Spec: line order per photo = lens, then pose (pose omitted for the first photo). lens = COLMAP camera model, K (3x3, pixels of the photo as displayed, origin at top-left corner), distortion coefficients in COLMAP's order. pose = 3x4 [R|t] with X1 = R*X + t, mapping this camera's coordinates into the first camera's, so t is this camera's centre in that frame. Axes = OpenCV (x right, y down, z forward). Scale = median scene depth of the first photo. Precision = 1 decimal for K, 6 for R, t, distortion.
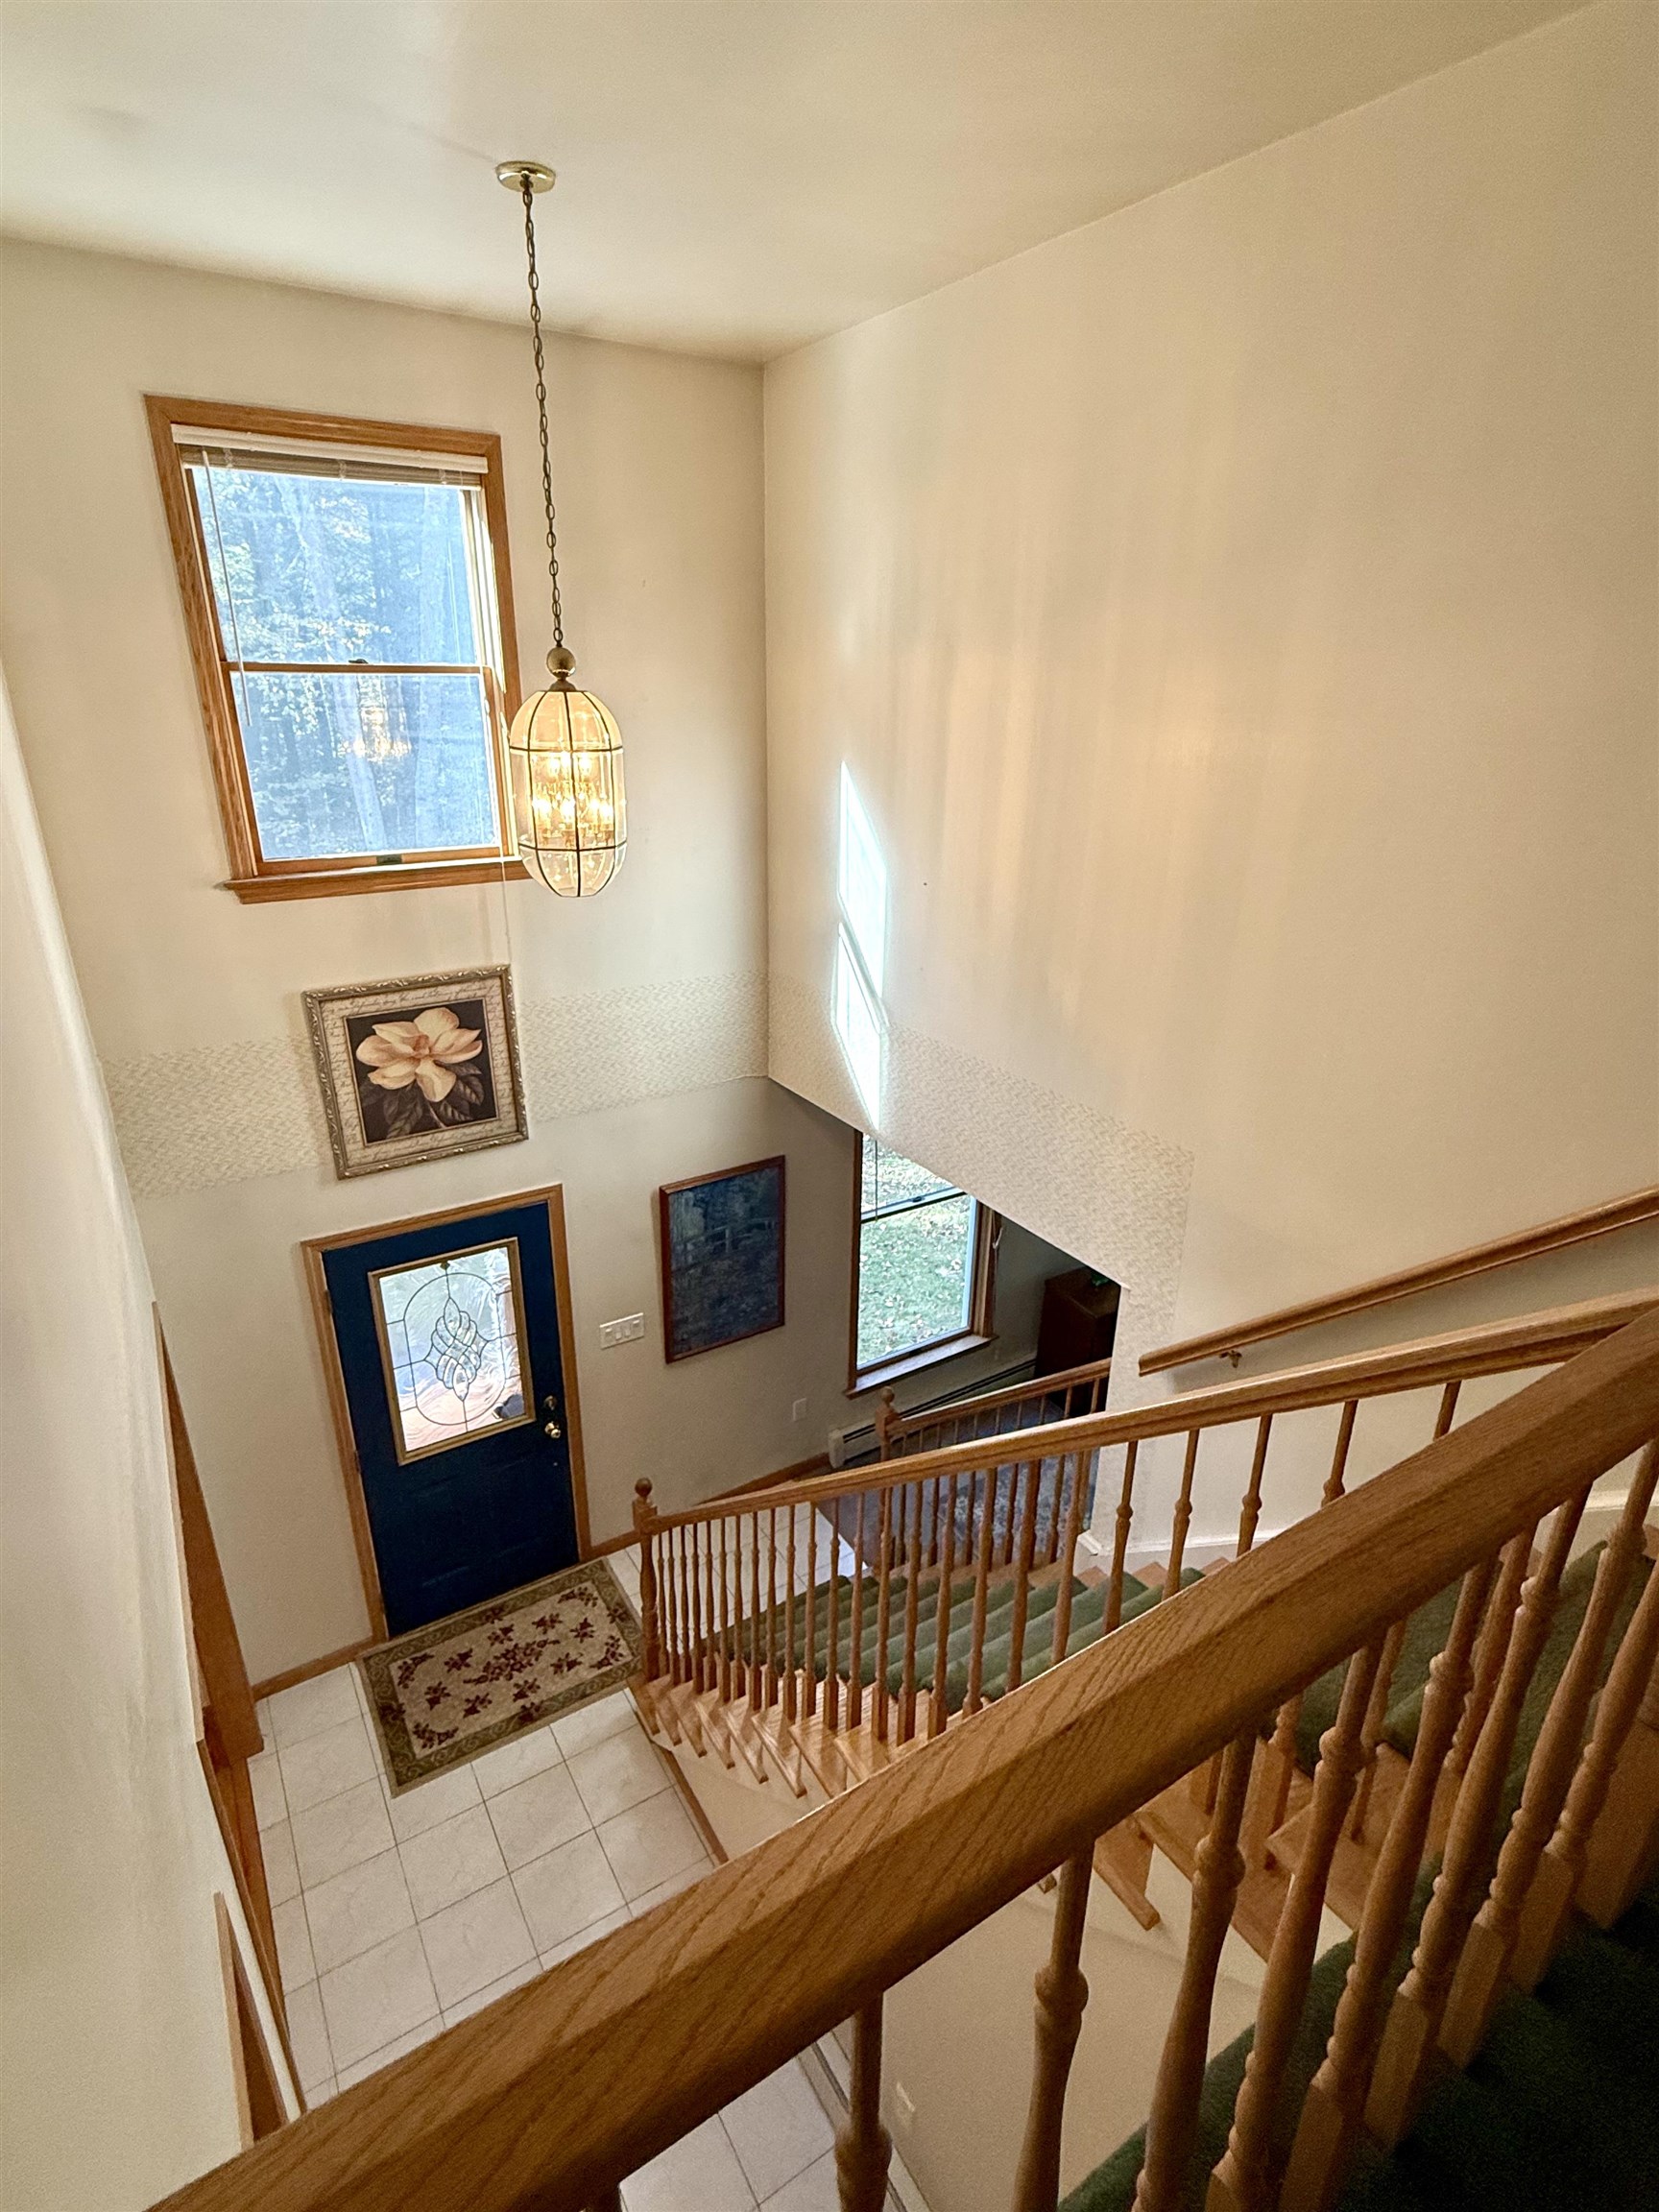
lens RADIAL K [[1118.0, 0, 835.1], [0, 1118.0, 1102.2], [0, 0, 1]] dist [0.001771, 0.000054]
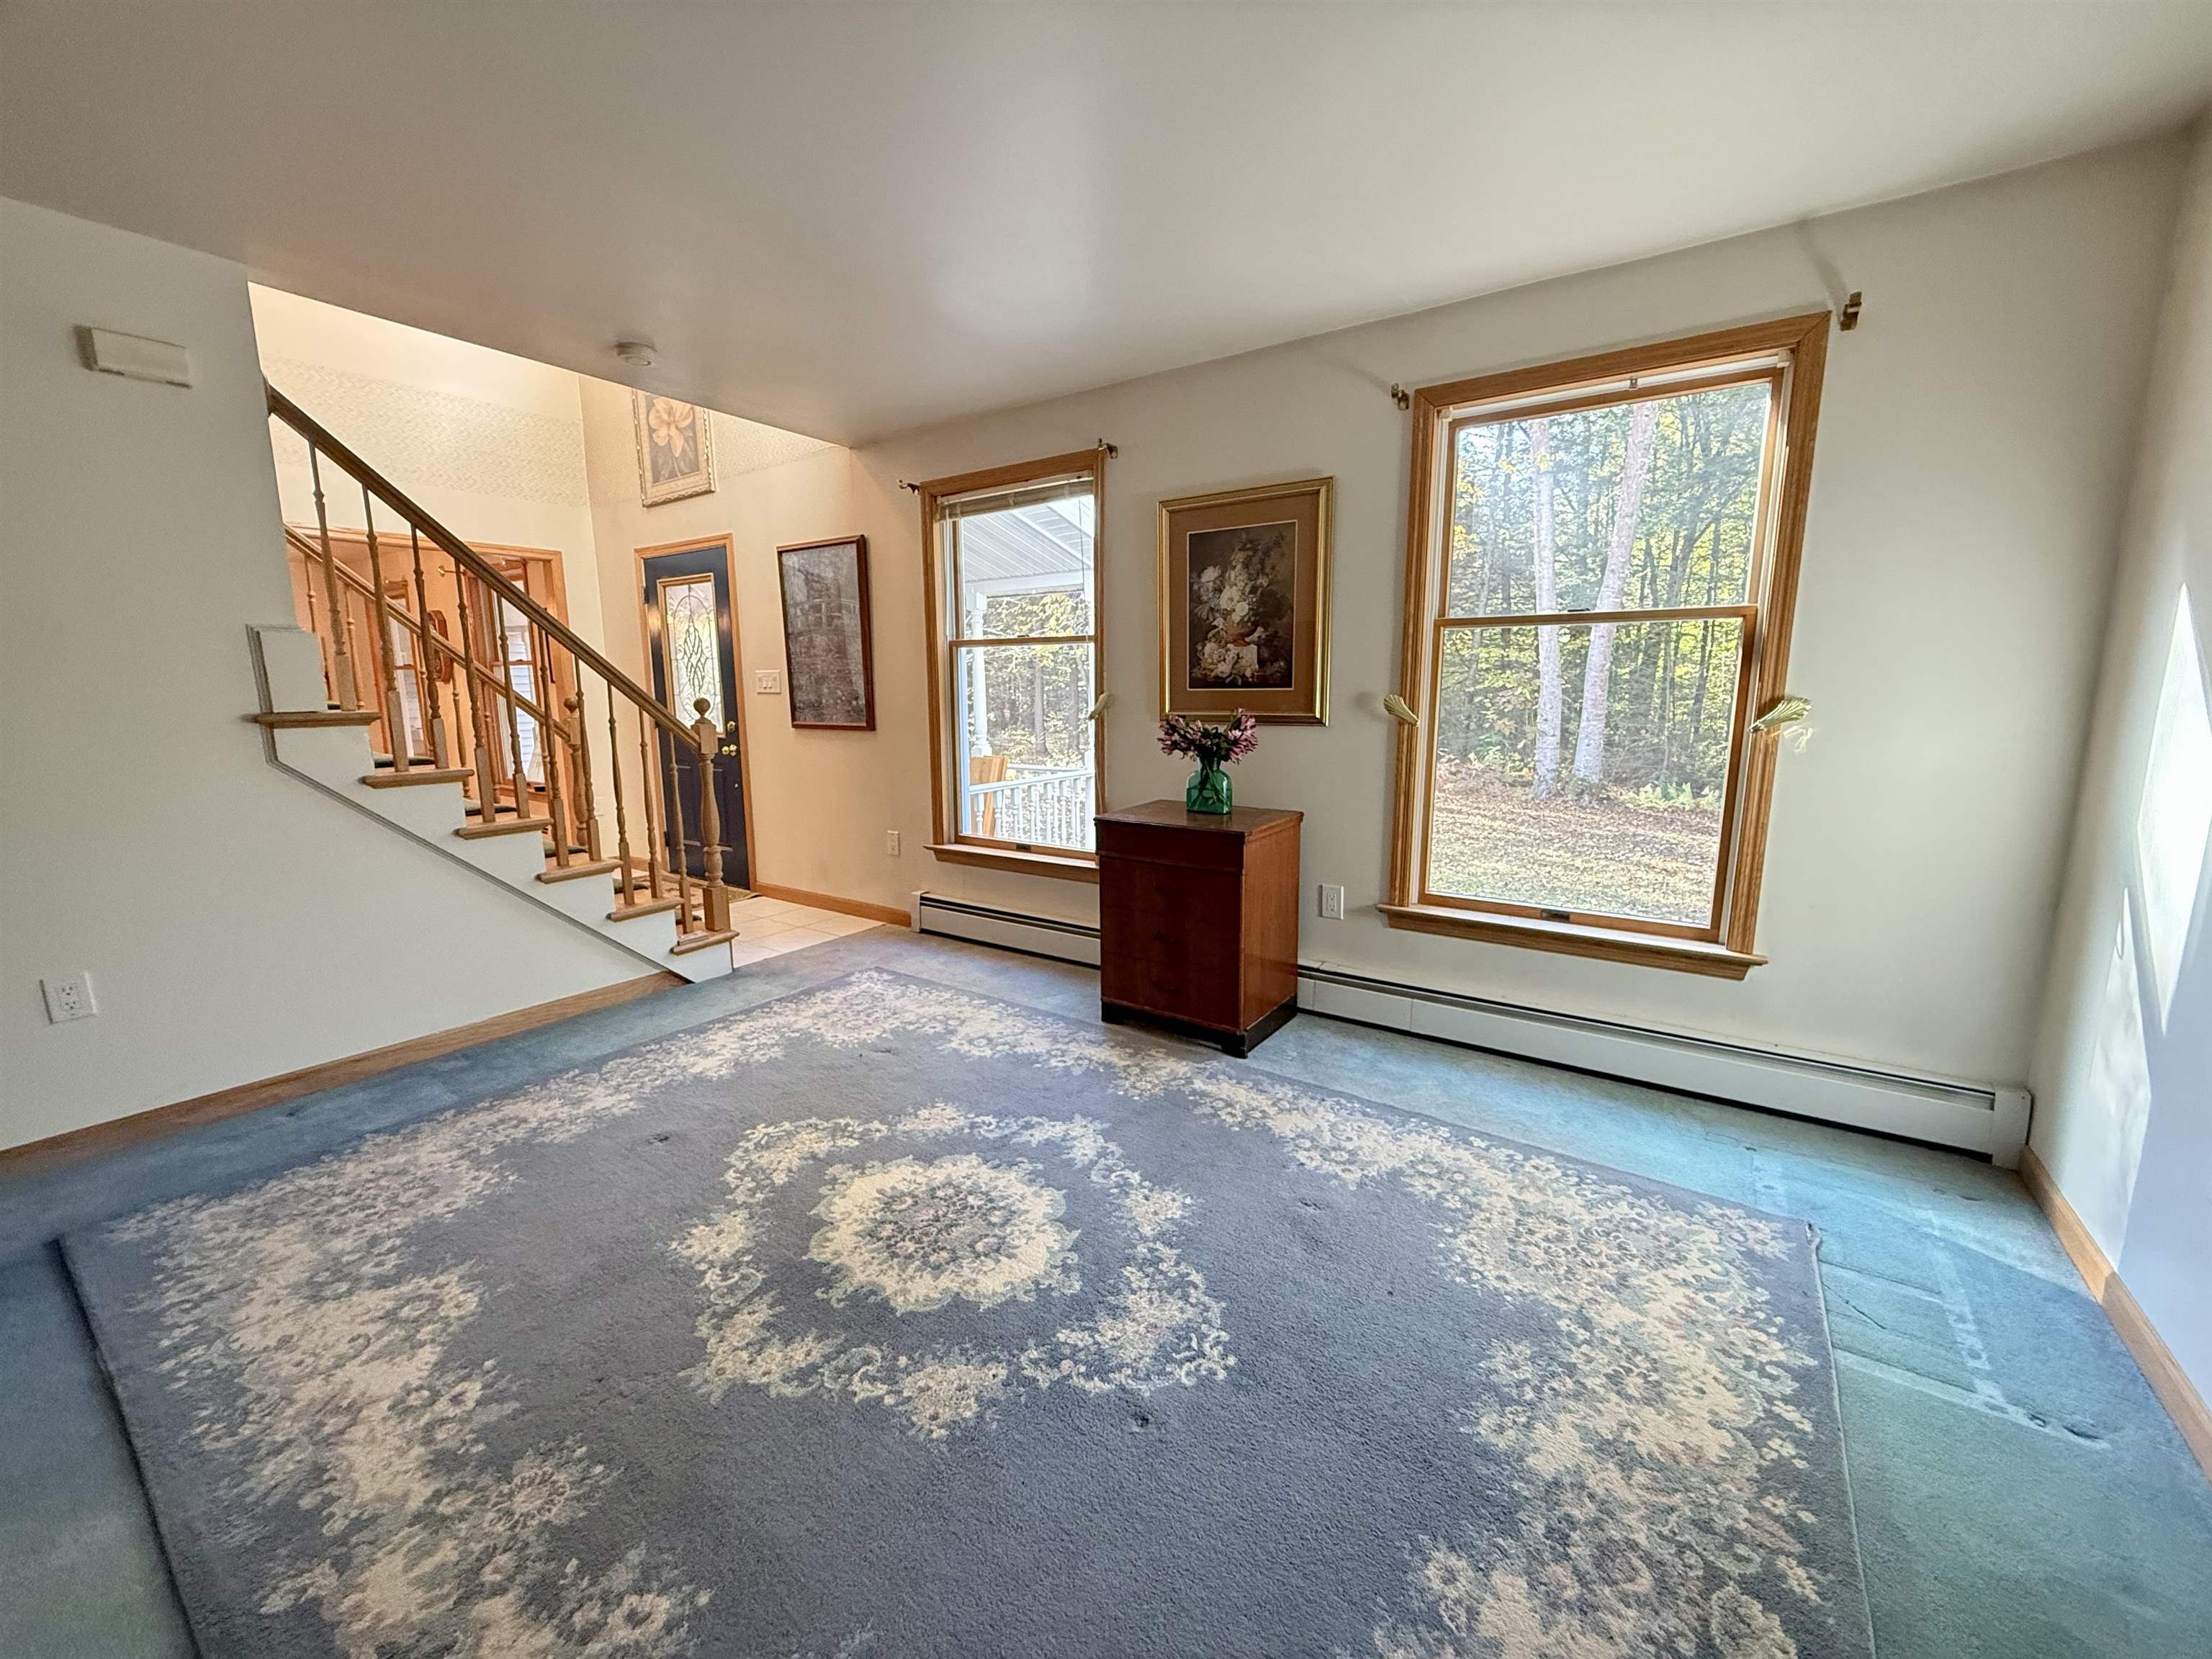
lens RADIAL K [[882.0, 0, 1104.6], [0, 882.0, 835.1], [0, 0, 1]] dist [-0.000088, 0.000580]
pose [[0.385940, 0.129237, -0.913426, 0.946736], [-0.325837, 0.945418, -0.003910, 0.279839], [0.863065, 0.299137, 0.406985, 1.110432]]
